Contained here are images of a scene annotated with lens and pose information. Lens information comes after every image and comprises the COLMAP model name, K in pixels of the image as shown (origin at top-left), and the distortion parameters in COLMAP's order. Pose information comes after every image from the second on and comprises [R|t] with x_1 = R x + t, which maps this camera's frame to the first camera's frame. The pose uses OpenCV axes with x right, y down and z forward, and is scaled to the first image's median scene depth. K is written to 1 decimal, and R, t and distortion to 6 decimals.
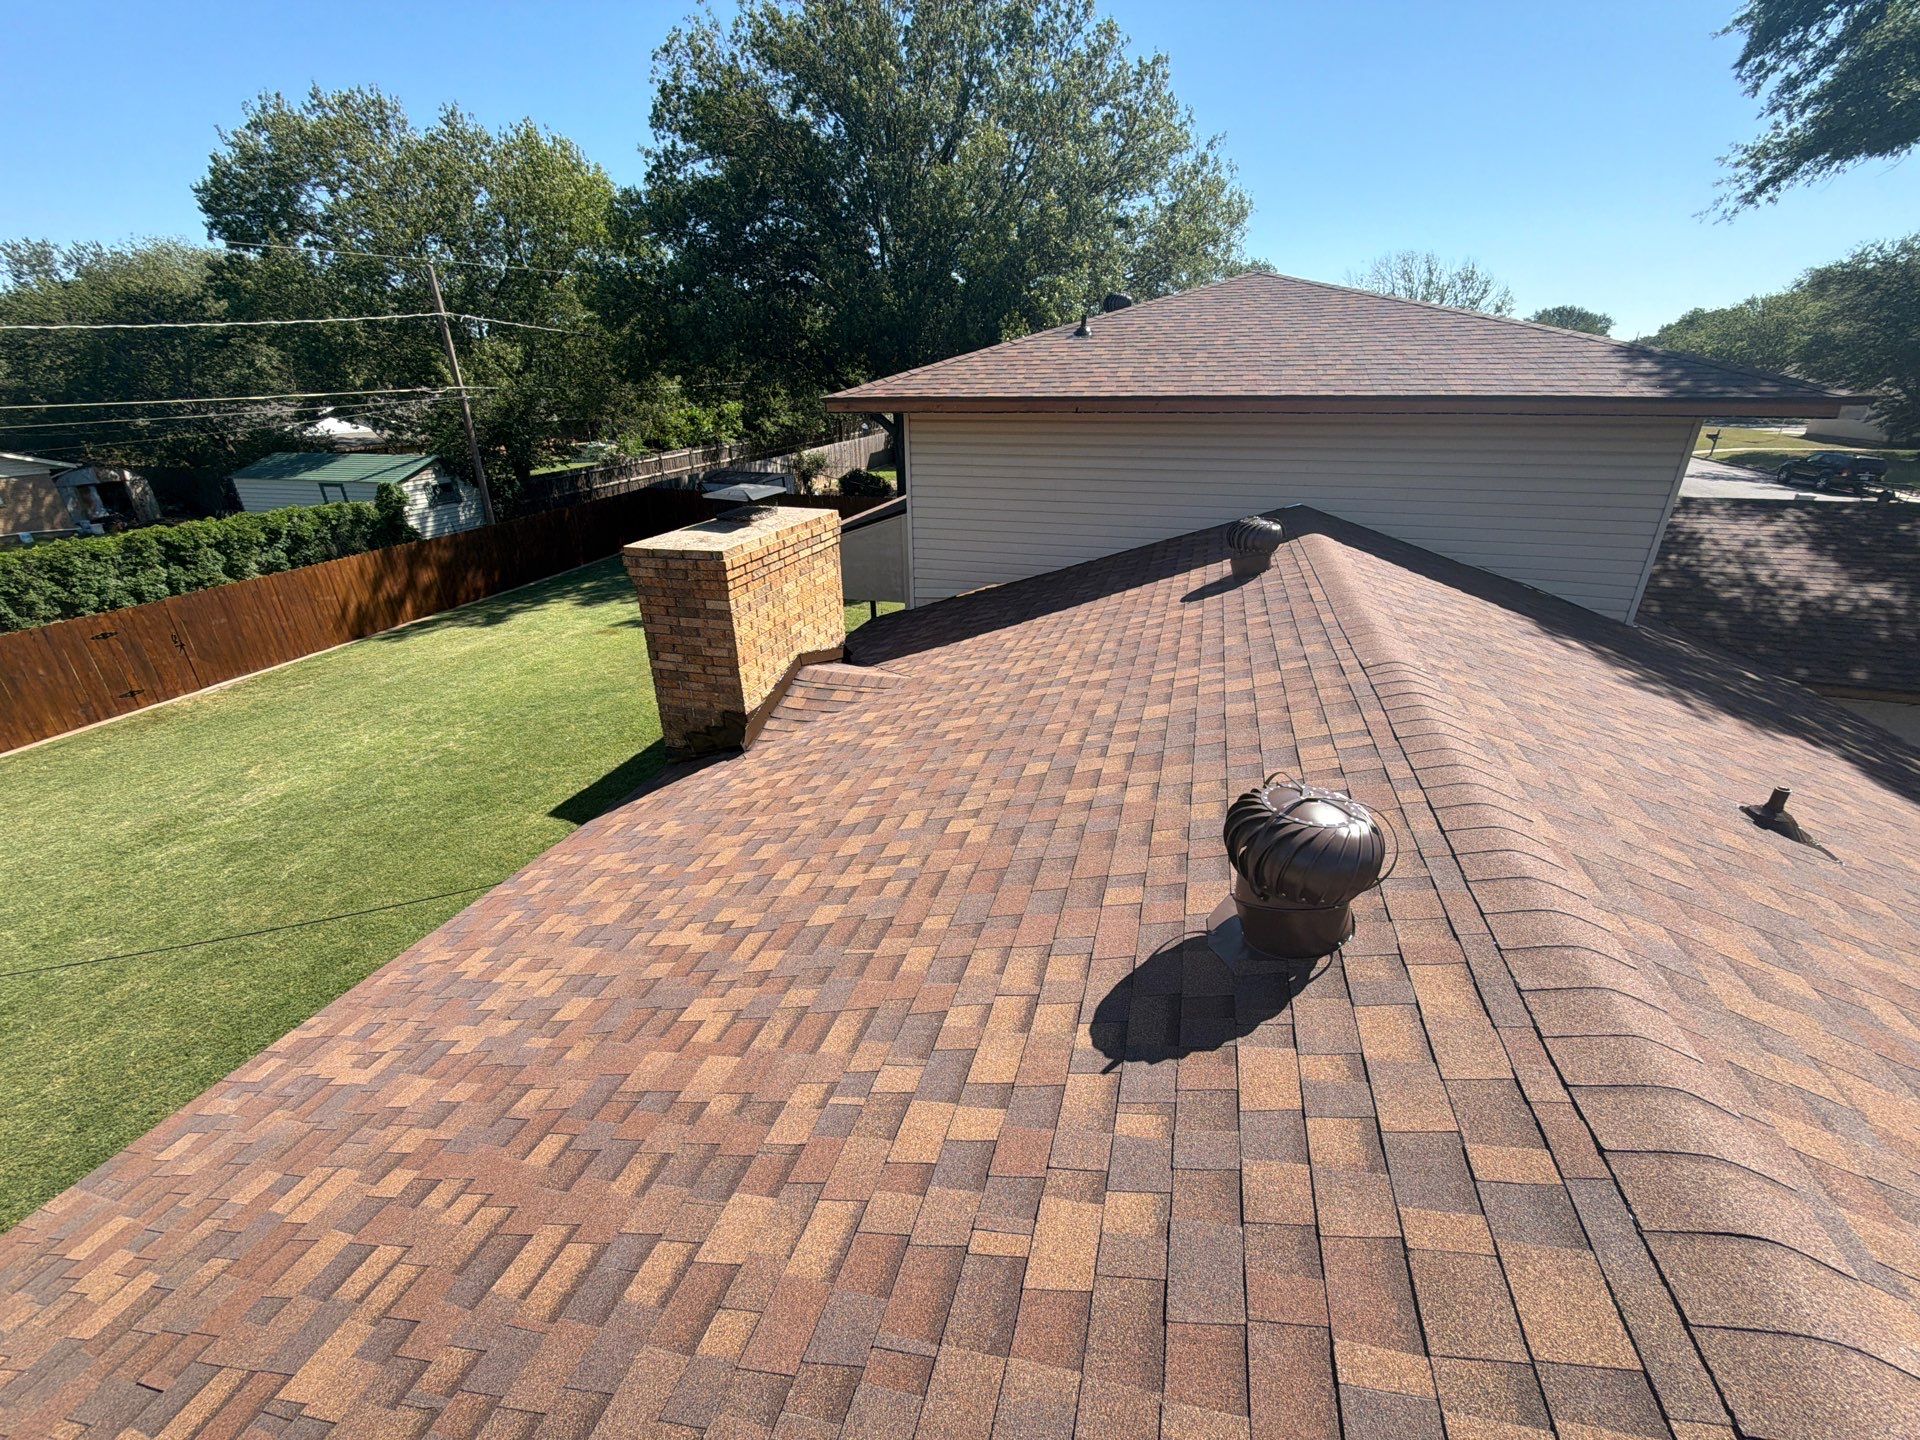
lens RADIAL K [[765.7, 0, 961.1], [0, 765.7, 723.1], [0, 0, 1]] dist [0.000175, 0.000215]
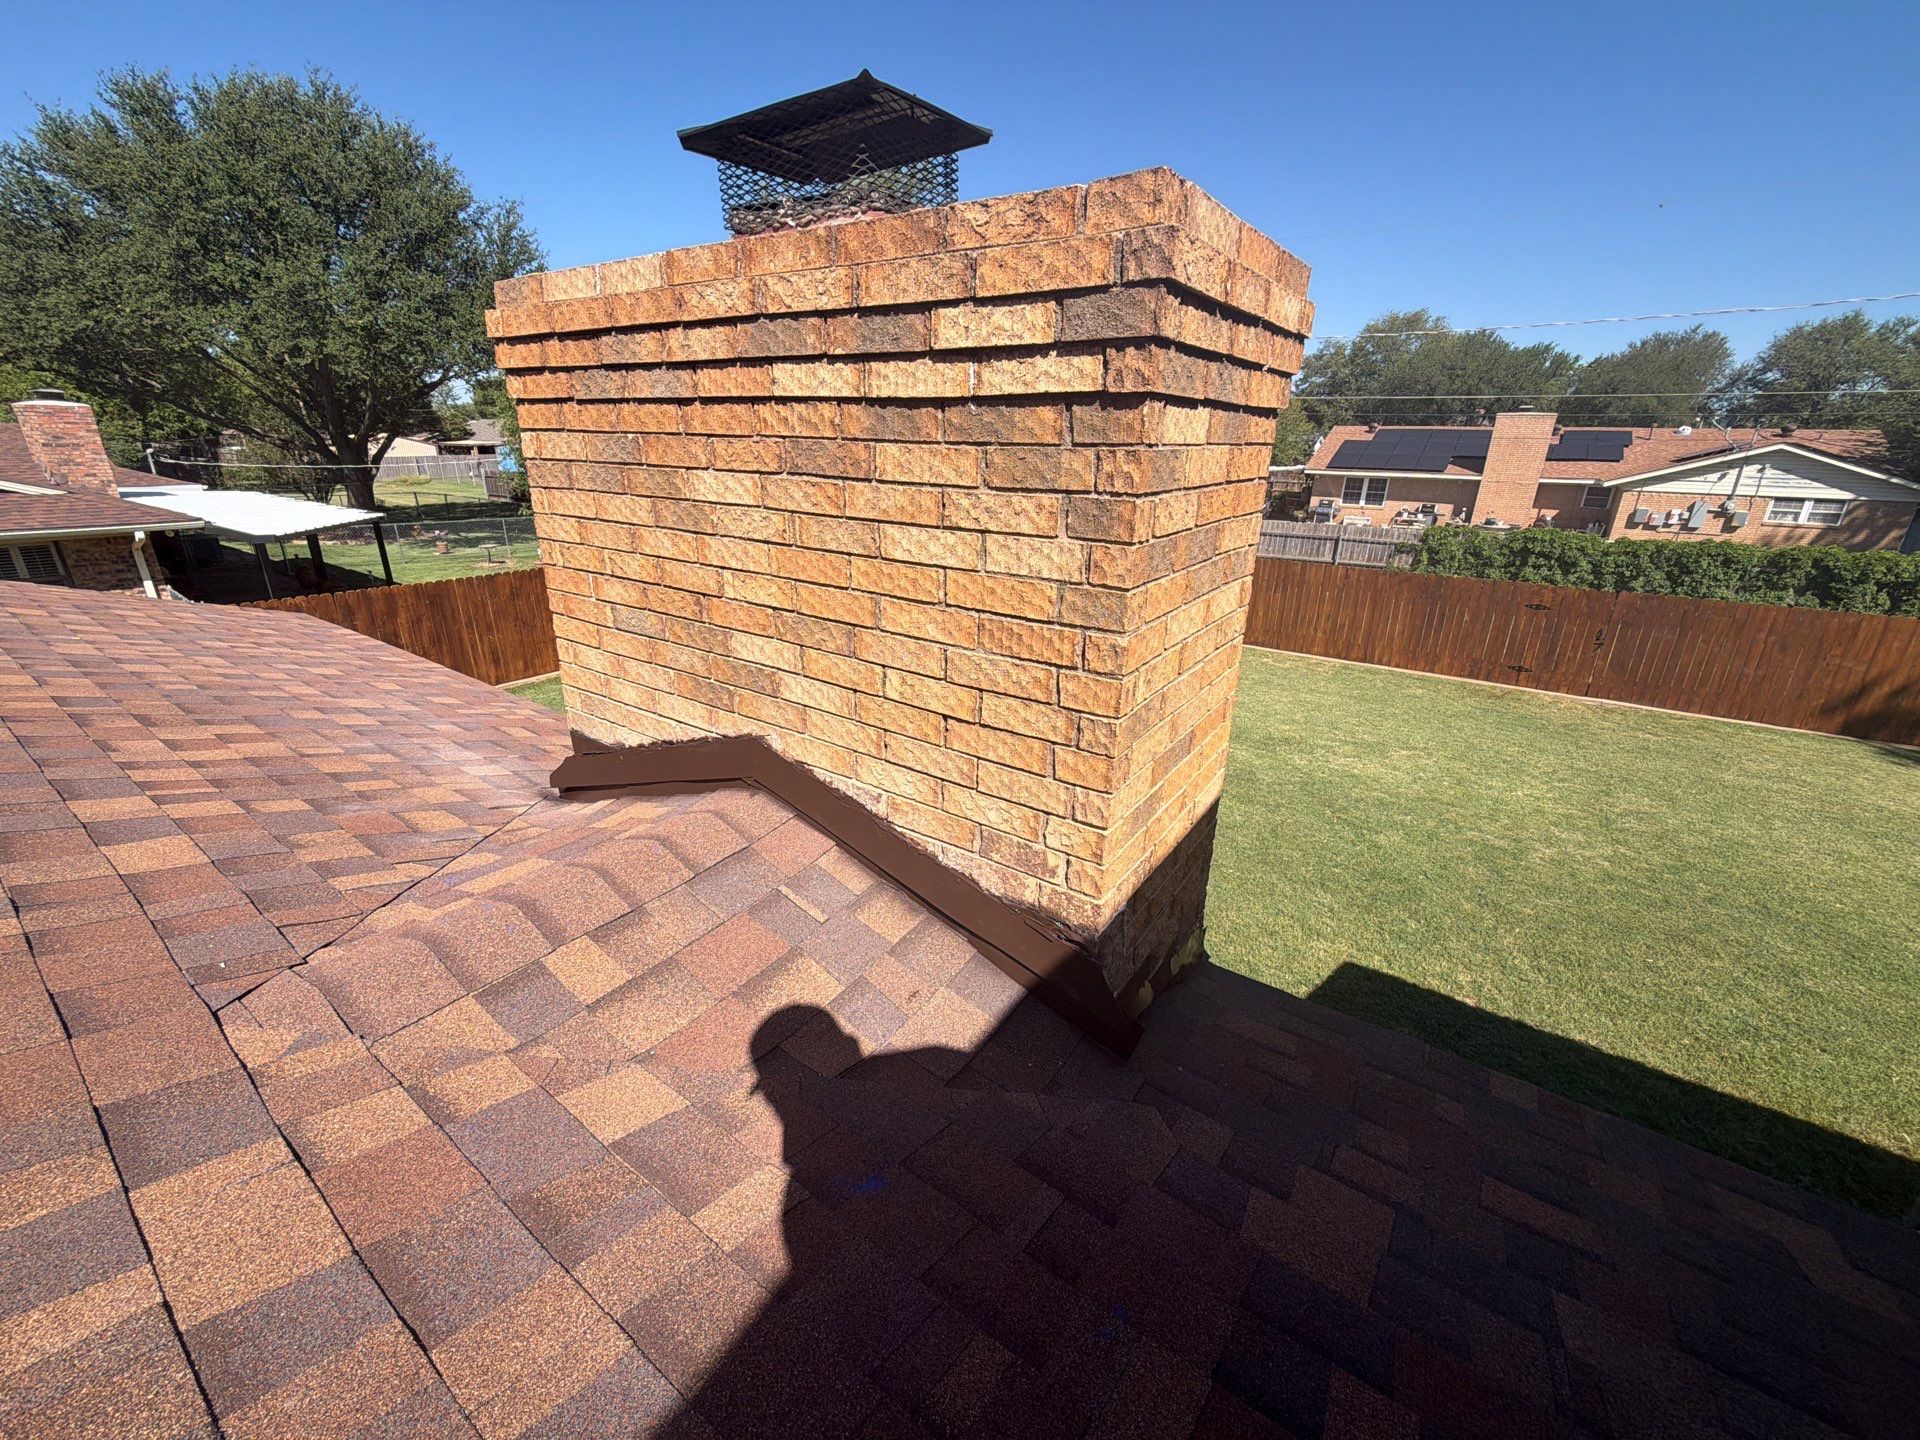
lens RADIAL K [[765.7, 0, 960.4], [0, 765.7, 717.1], [0, 0, 1]] dist [0.000175, 0.000215]
pose [[-0.306816, 0.332903, -0.891650, 0.019085], [-0.410691, 0.798822, 0.439563, -0.250120], [0.858602, 0.501058, -0.108371, 1.069808]]
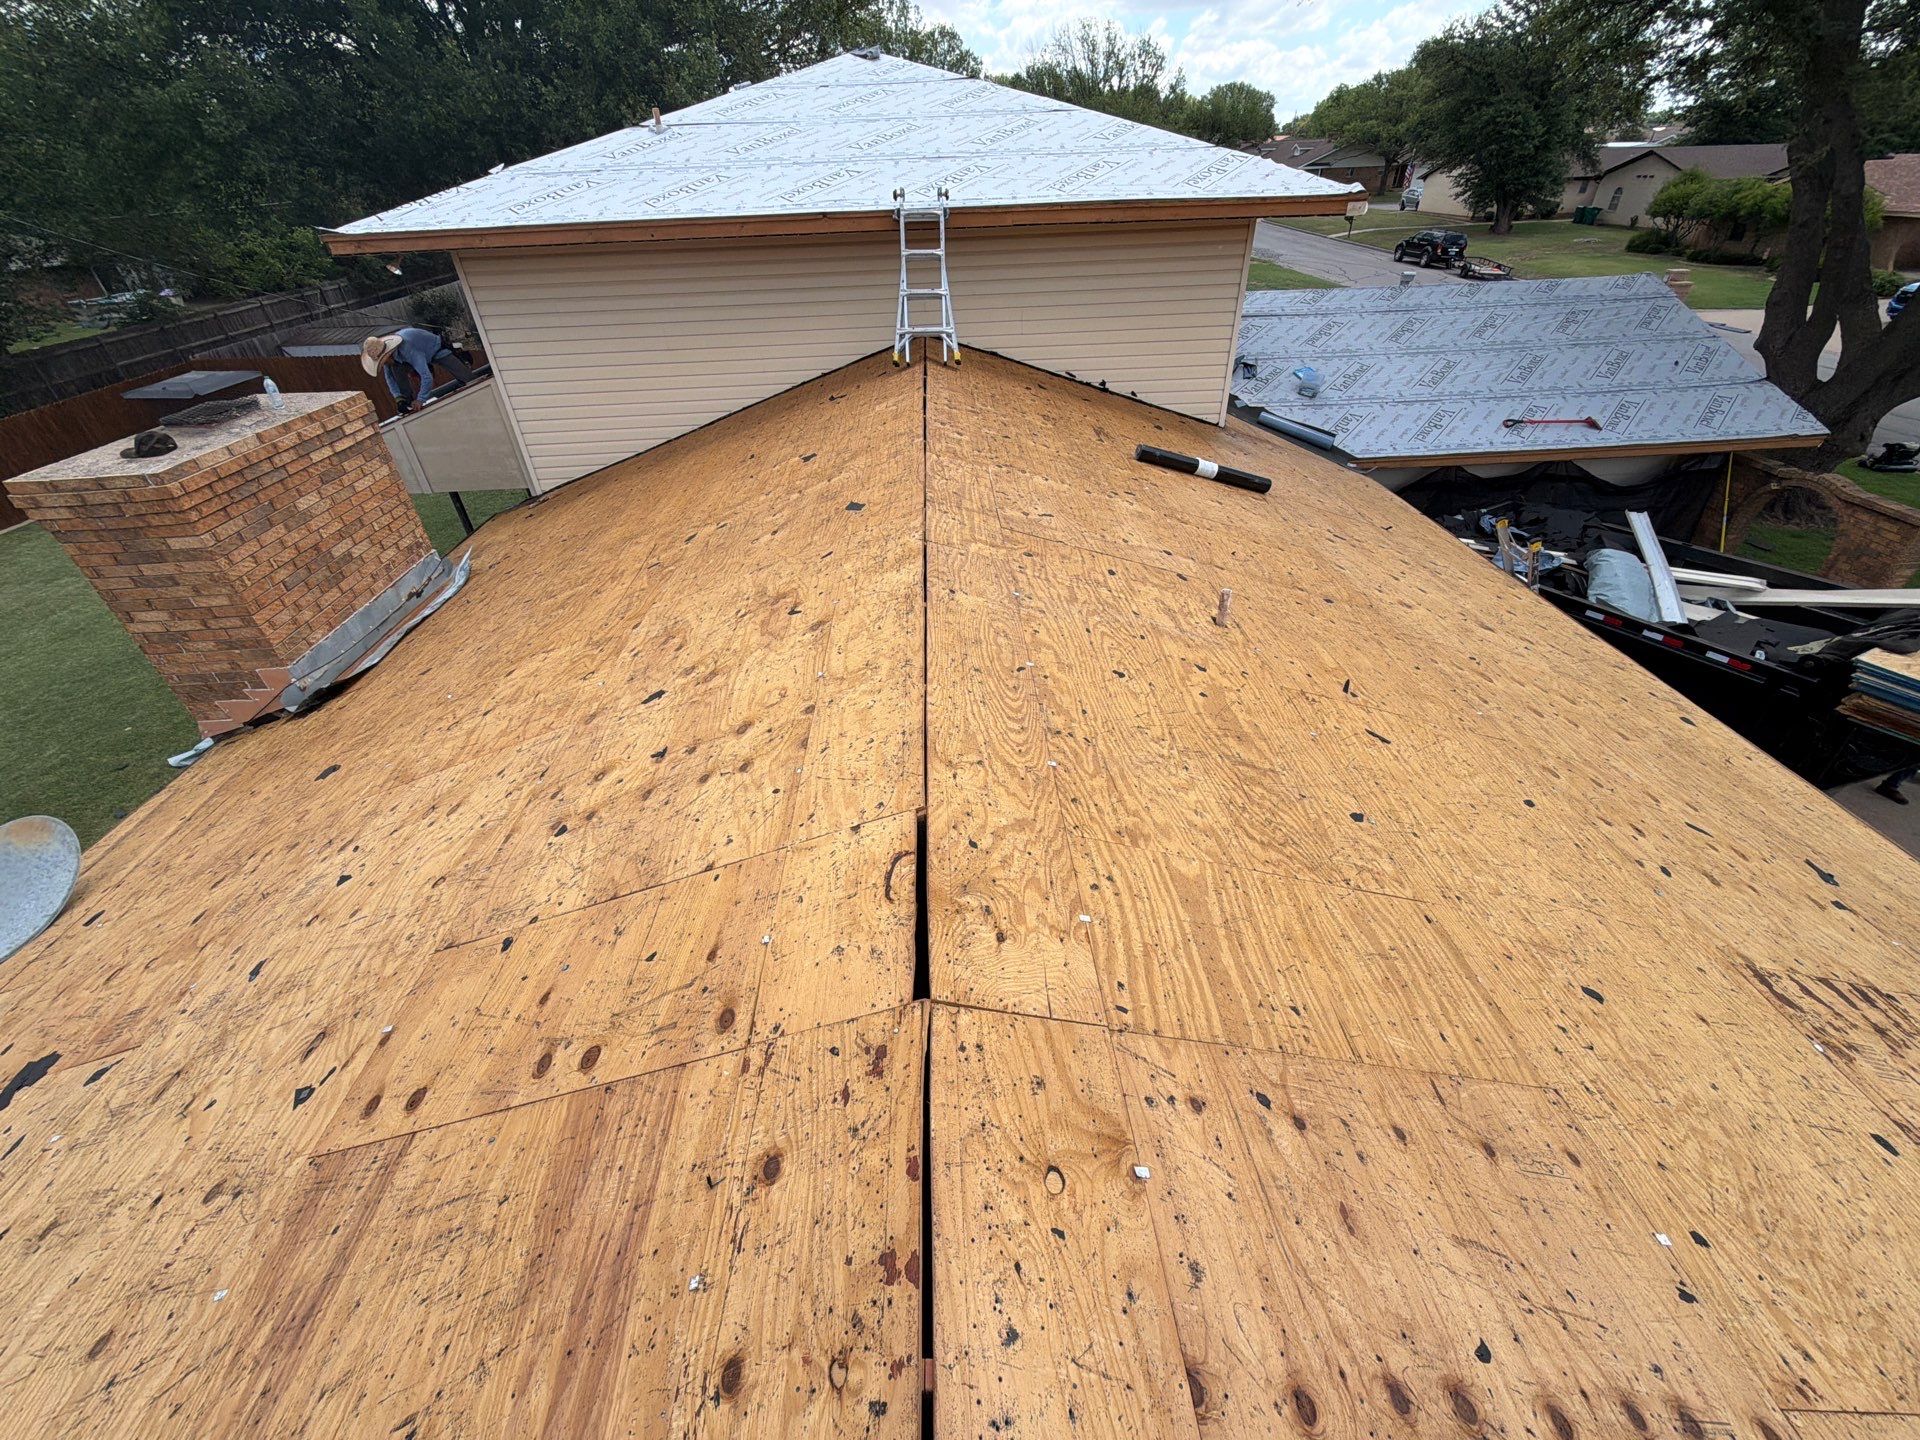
lens RADIAL K [[765.7, 0, 962.8], [0, 765.7, 719.8], [0, 0, 1]] dist [0.000175, 0.000215]
pose [[0.944643, -0.210677, 0.251525, 0.167423], [0.157712, 0.963803, 0.214966, -0.018061], [-0.287709, -0.163397, 0.943676, -0.004631]]
